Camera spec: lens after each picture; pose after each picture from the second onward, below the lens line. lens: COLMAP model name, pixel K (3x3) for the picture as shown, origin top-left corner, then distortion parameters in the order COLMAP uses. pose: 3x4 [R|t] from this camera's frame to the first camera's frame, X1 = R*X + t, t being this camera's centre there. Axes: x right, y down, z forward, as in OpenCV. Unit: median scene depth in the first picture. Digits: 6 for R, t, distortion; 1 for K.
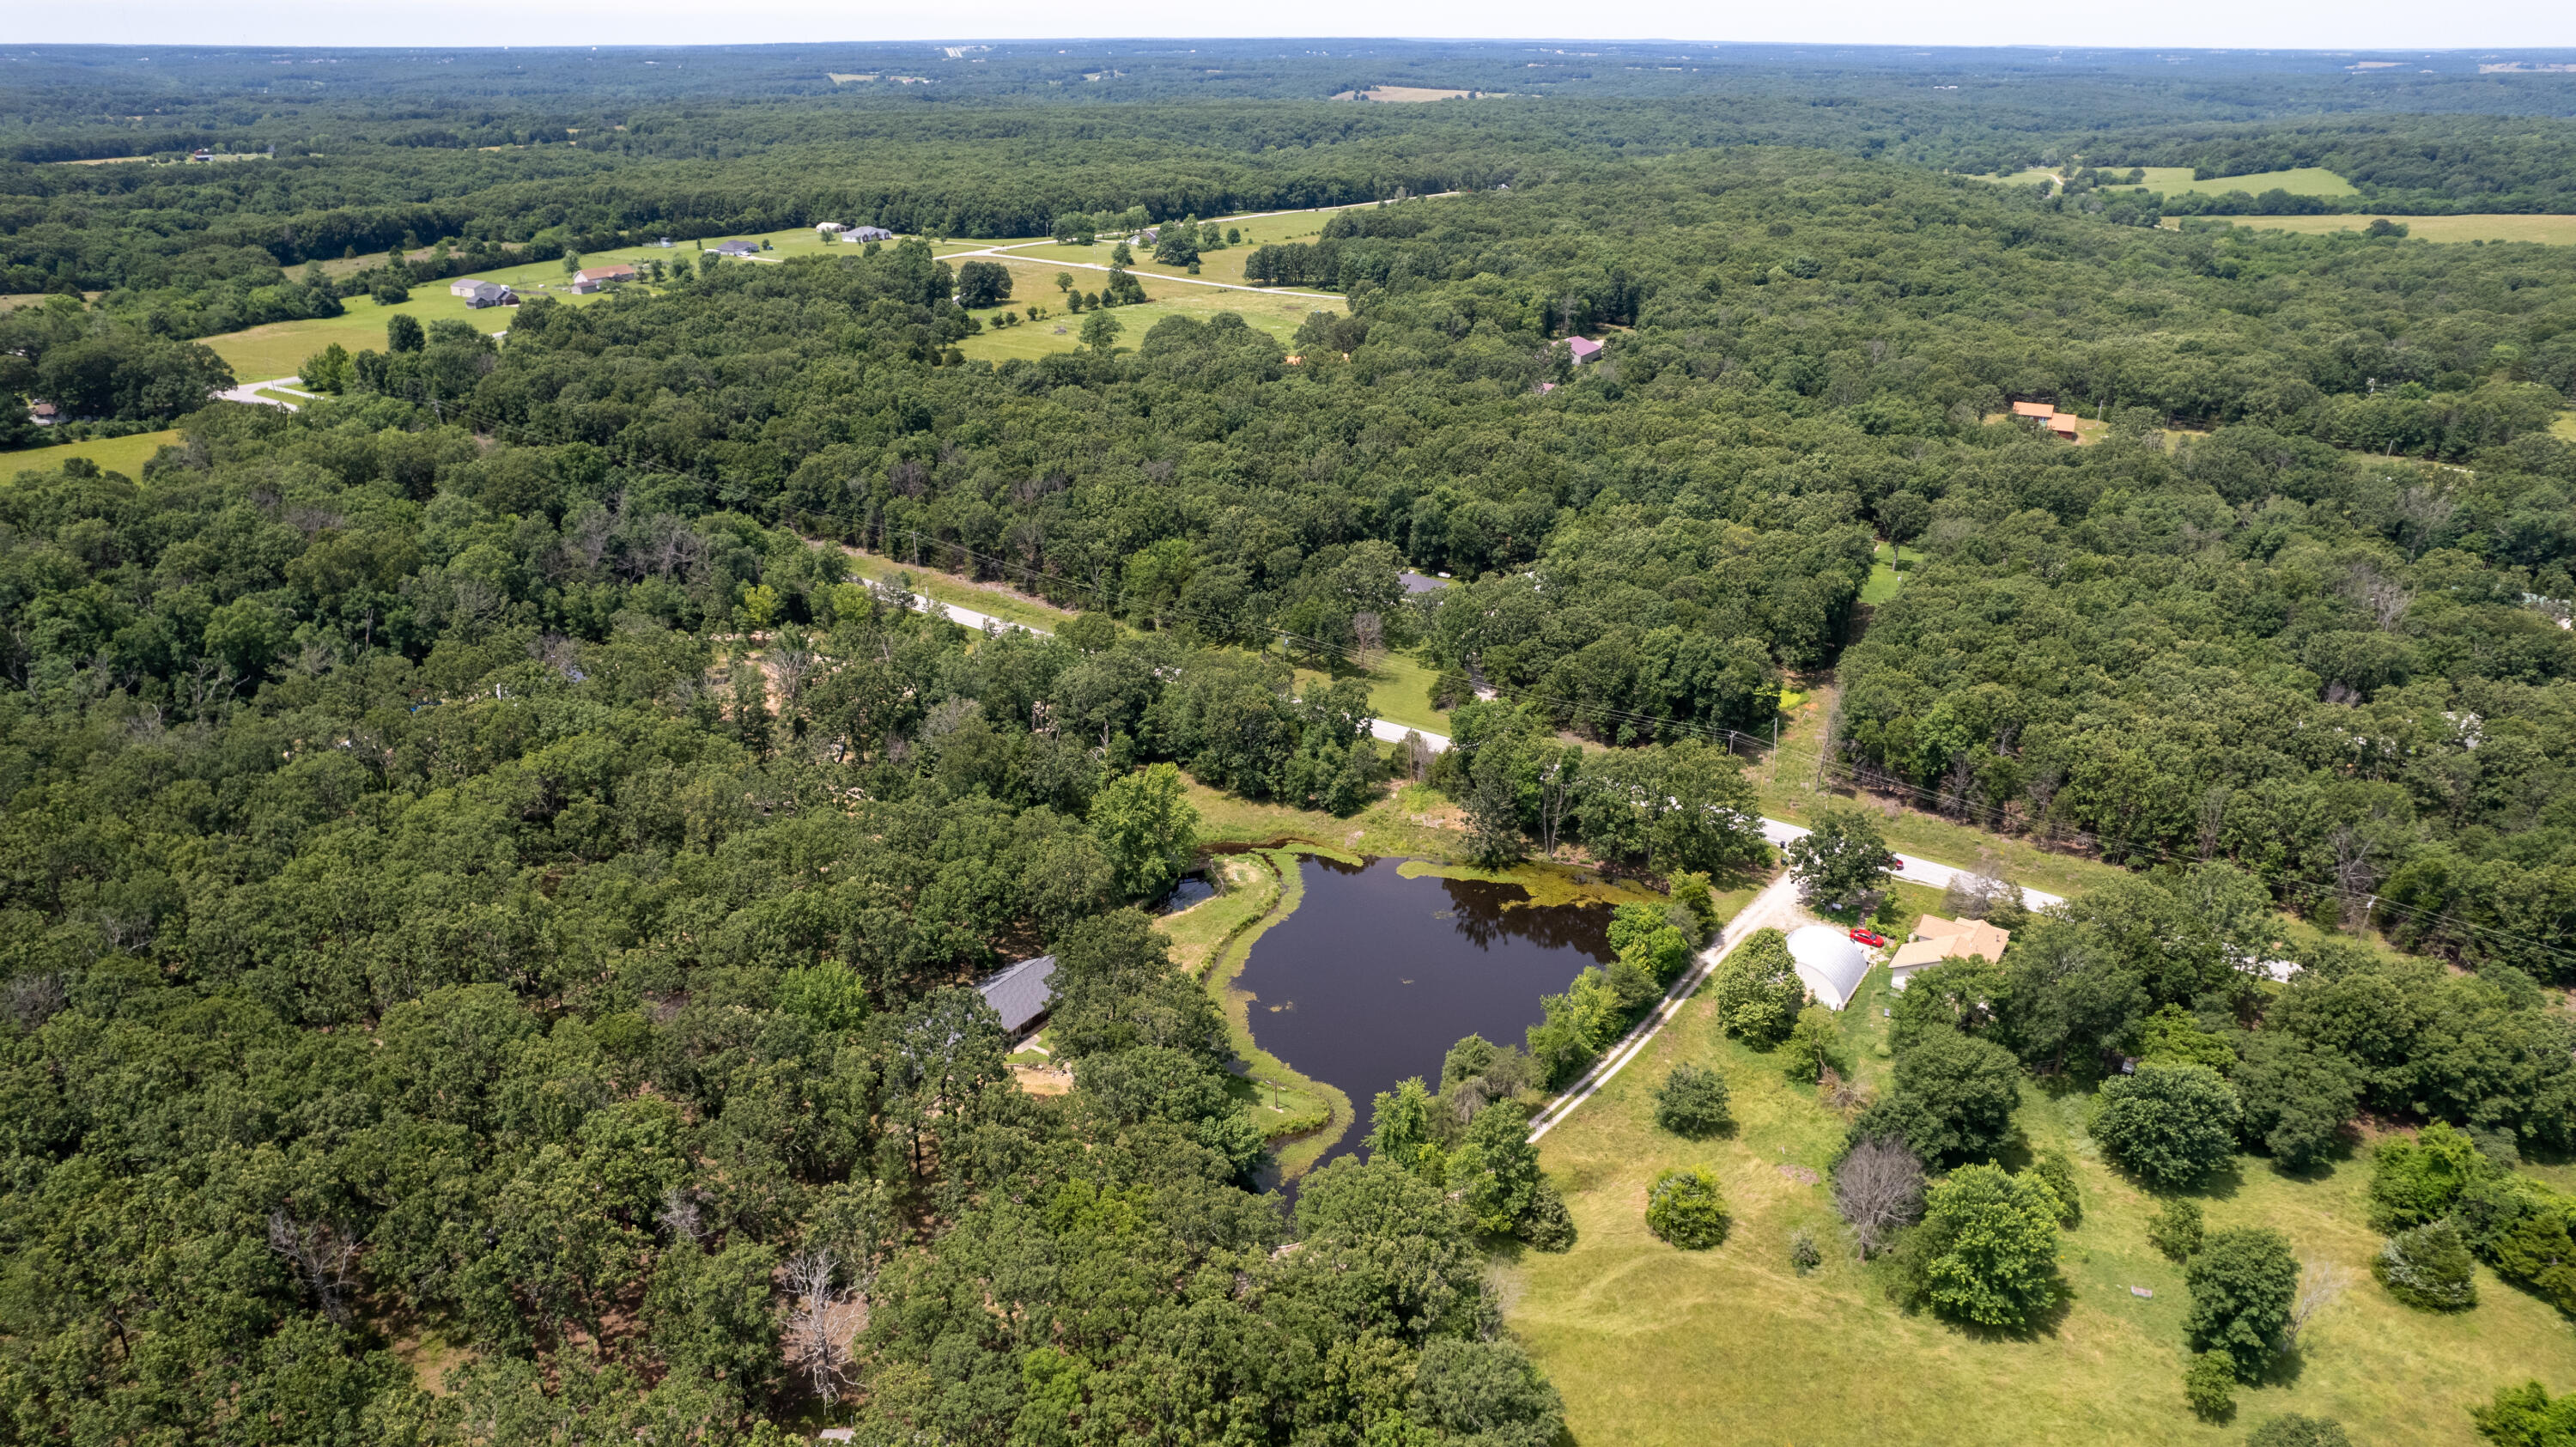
lens RADIAL K [[1656.8, 0, 1299.8], [0, 1656.8, 726.9], [0, 0, 1]] dist [-0.064957, 0.069745]
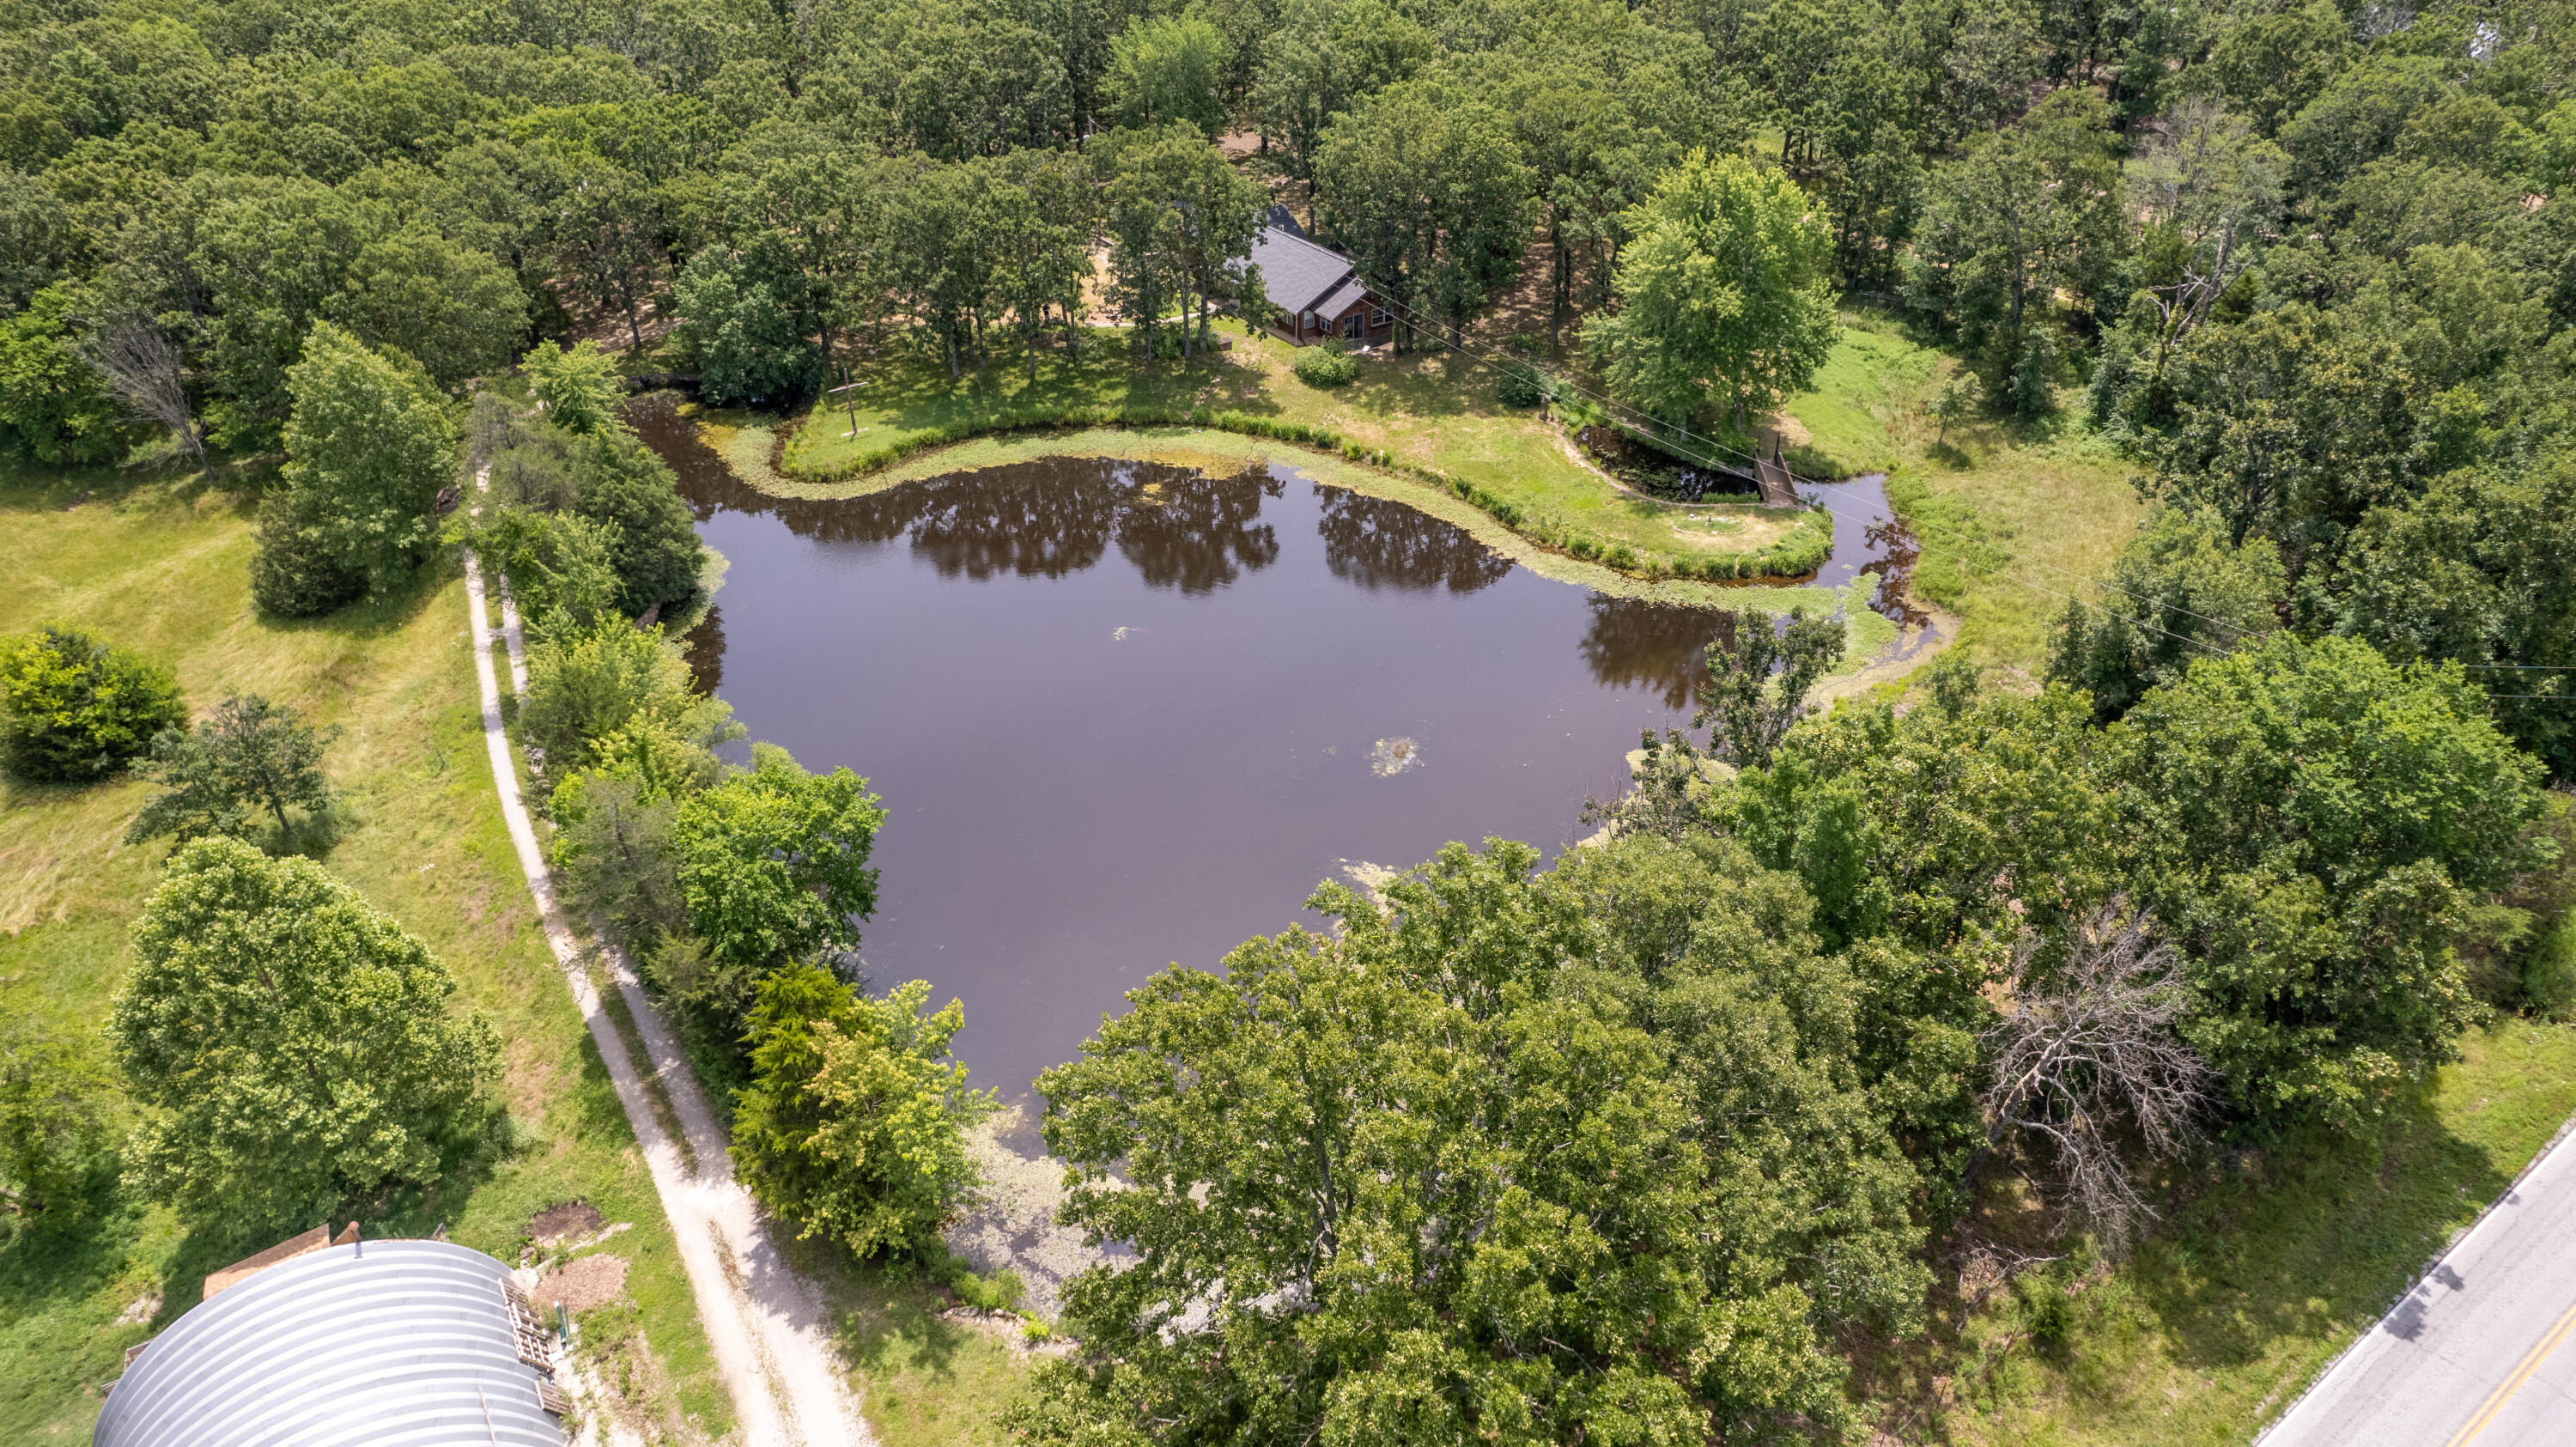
lens RADIAL K [[1656.8, 0, 1299.8], [0, 1656.8, 726.9], [0, 0, 1]] dist [-0.064957, 0.069745]
pose [[-0.371302, 0.512591, -0.774200, 0.403336], [-0.355886, 0.691562, 0.628559, -0.112089], [0.857601, 0.508912, -0.074354, 1.140719]]
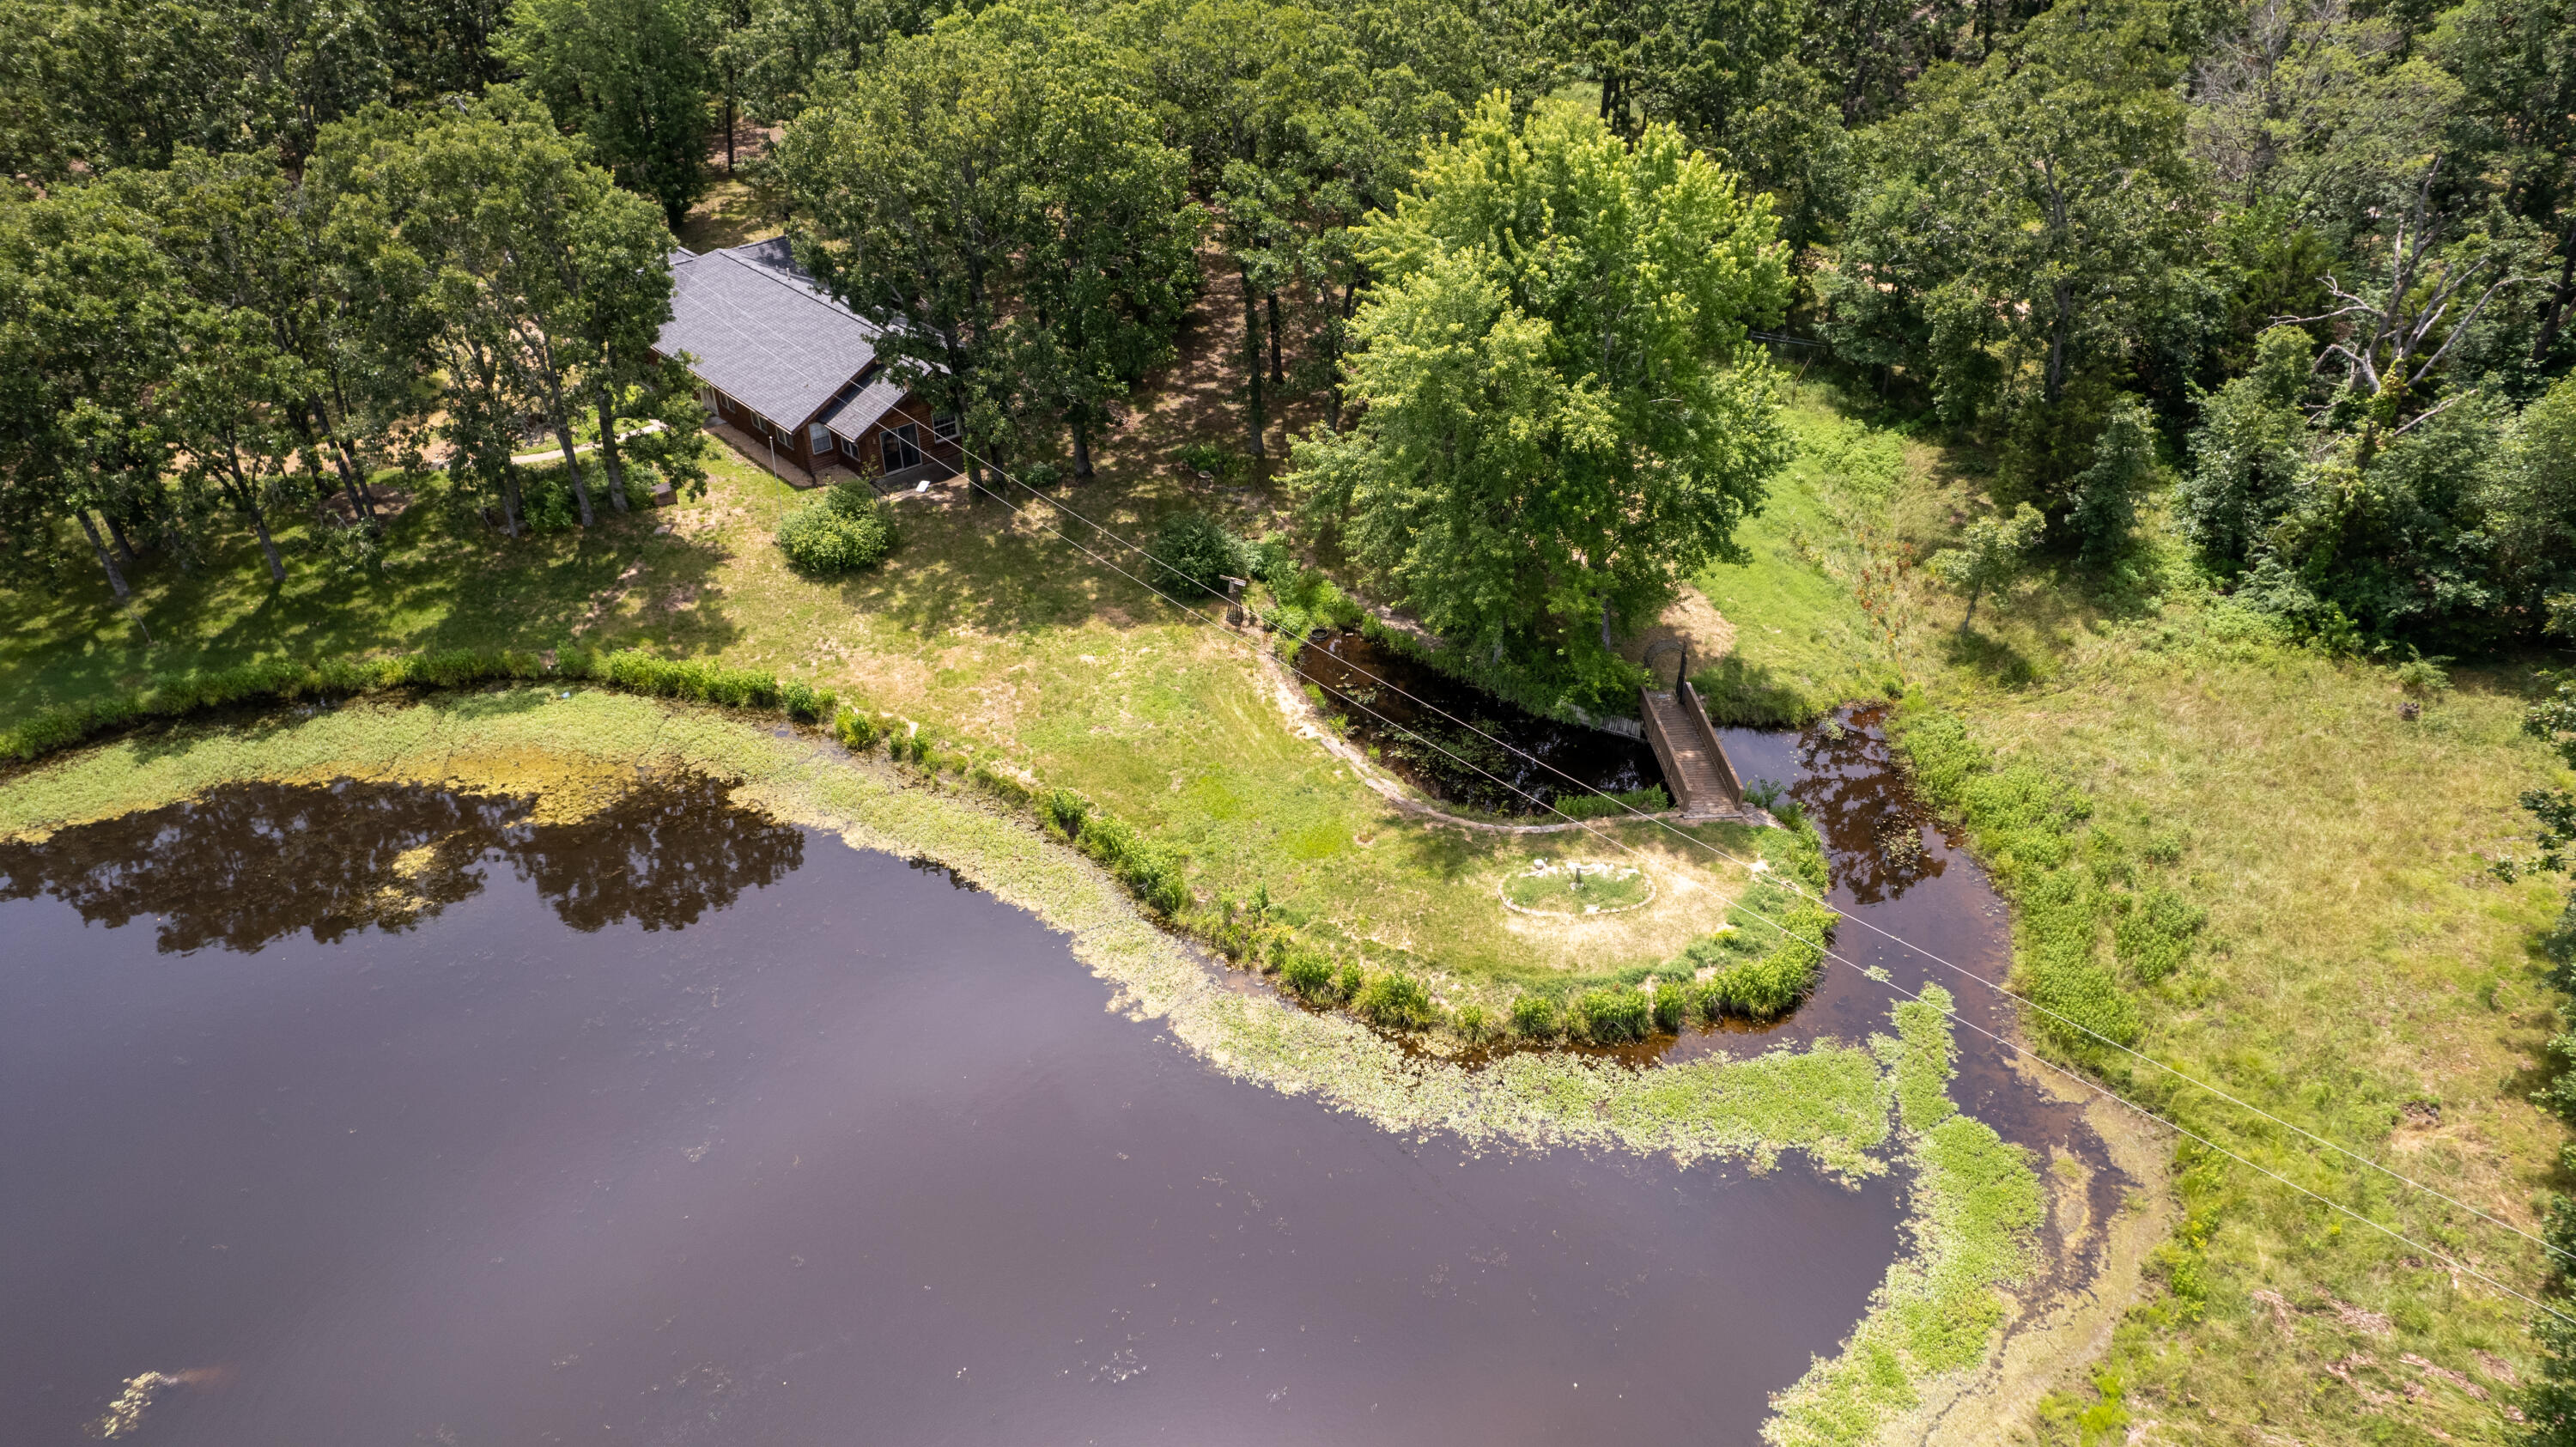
lens RADIAL K [[1660.1, 0, 1288.0], [0, 1660.1, 723.5], [0, 0, 1]] dist [-0.067921, 0.059237]
pose [[-0.237773, 0.535511, -0.810365, 0.138642], [-0.373853, 0.719565, 0.585202, -0.027887], [0.896492, 0.442103, 0.029109, 1.124843]]
